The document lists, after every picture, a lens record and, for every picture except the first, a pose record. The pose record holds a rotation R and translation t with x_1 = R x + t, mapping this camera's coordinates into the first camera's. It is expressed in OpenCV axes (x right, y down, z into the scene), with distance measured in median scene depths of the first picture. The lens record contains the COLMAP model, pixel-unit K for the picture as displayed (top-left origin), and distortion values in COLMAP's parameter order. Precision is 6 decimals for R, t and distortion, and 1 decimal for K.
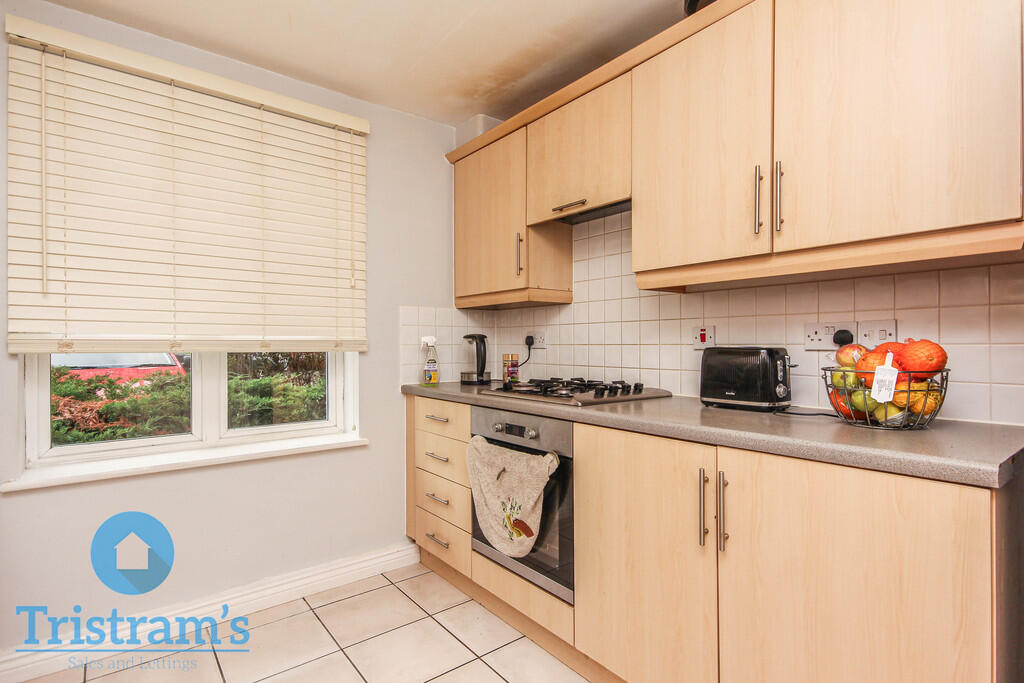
lens RADIAL K [[509.6, 0, 515.6], [0, 509.6, 345.3], [0, 0, 1]] dist [0.003435, -0.003905]
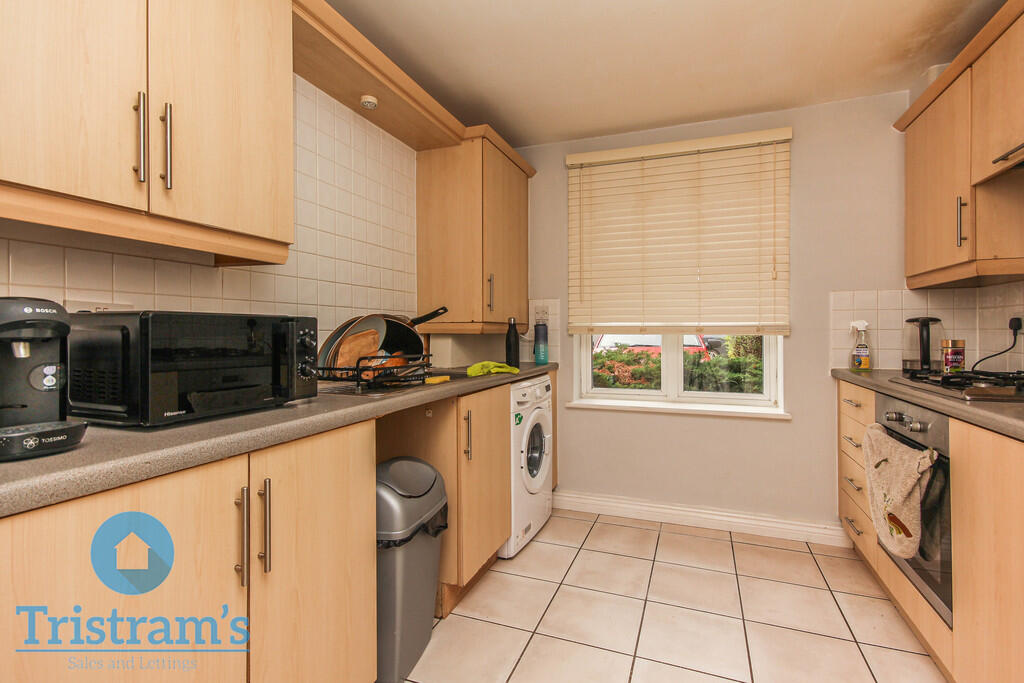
lens RADIAL K [[474.9, 0, 513.1], [0, 474.9, 334.4], [0, 0, 1]] dist [-0.000208, -0.000417]
pose [[0.487460, 0.006873, -0.873118, 0.323307], [-0.003307, 0.999976, 0.006026, 0.005860], [0.873139, -0.000050, 0.487471, -0.030337]]
